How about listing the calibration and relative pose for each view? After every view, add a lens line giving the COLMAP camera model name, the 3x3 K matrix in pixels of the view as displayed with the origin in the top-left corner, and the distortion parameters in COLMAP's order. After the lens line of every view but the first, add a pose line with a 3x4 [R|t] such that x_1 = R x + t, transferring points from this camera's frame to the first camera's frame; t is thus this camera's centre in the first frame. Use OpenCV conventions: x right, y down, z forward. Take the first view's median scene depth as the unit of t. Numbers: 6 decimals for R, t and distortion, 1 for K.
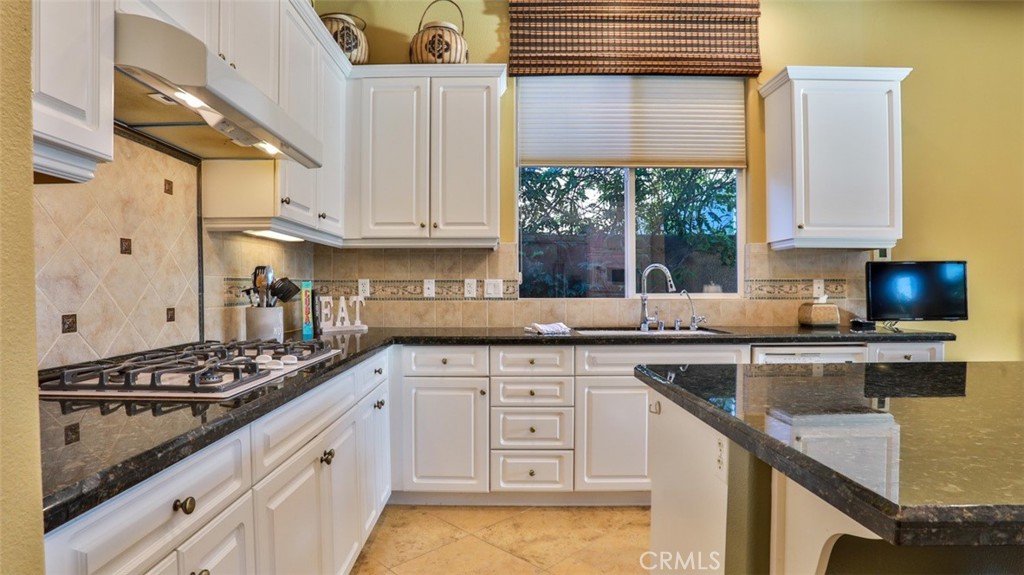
lens RADIAL K [[539.1, 0, 493.1], [0, 539.1, 289.5], [0, 0, 1]] dist [-0.047524, 0.000052]
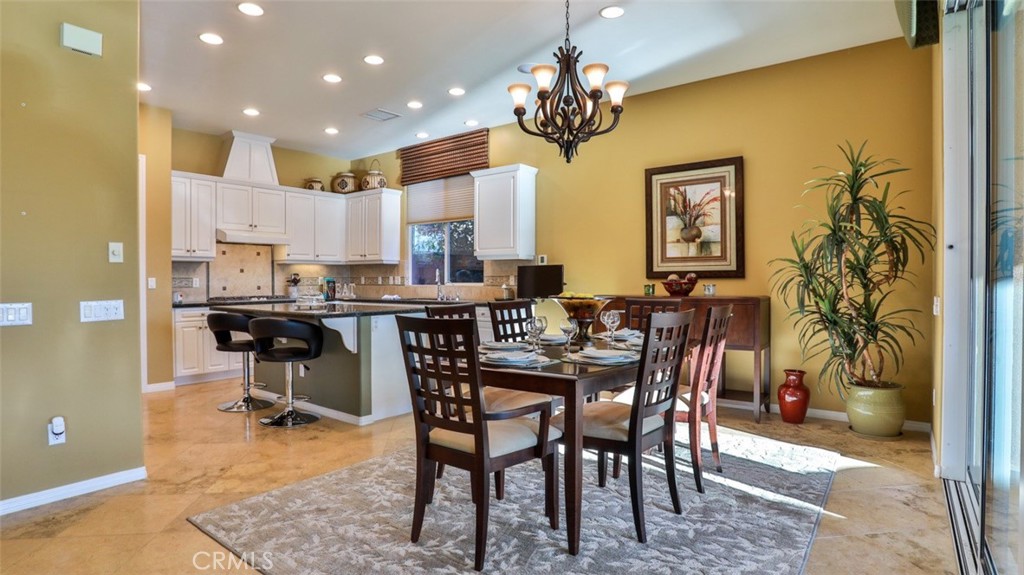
lens RADIAL K [[524.9, 0, 512.0], [0, 524.9, 287.5], [0, 0, 1]] dist [-0.096101, 0.038312]
pose [[0.802469, 0.006953, -0.596653, 1.869661], [0.000192, 0.999929, 0.011910, 0.001336], [0.596694, -0.009672, 0.802411, -0.530808]]
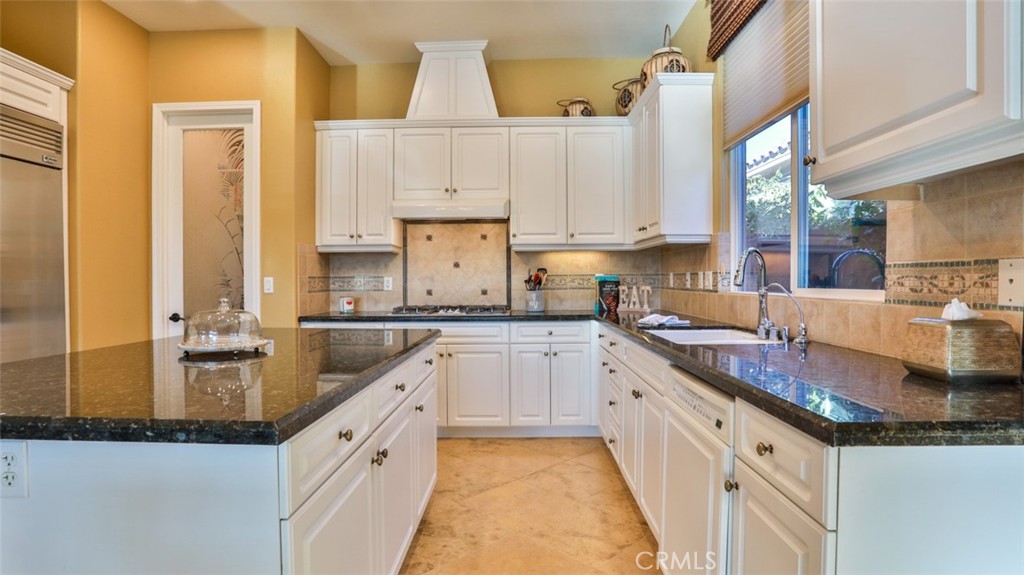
lens RADIAL K [[524.9, 0, 512.0], [0, 524.9, 287.5], [0, 0, 1]] dist [-0.096101, 0.038312]
pose [[-0.005141, 0.015536, -0.999866, 1.047493], [0.002585, 0.999876, 0.015523, -0.005210], [0.999983, -0.002504, -0.005180, 0.704911]]
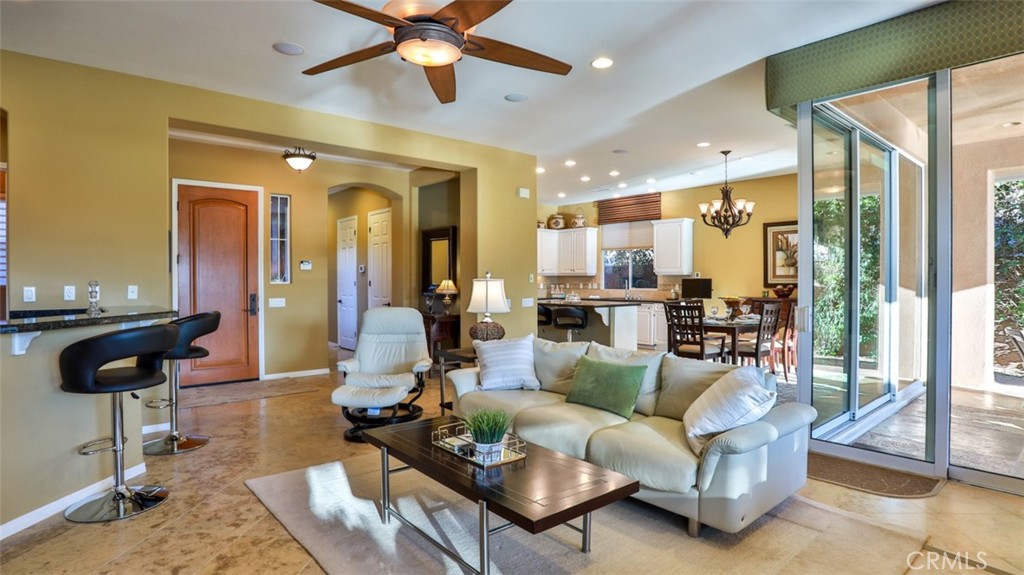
lens RADIAL K [[524.9, 0, 512.0], [0, 524.9, 287.5], [0, 0, 1]] dist [-0.096101, 0.038312]
pose [[0.661549, 0.009721, -0.749839, 2.414436], [-0.000486, 0.999921, 0.012534, -0.041314], [0.749902, -0.007928, 0.661501, -1.822609]]
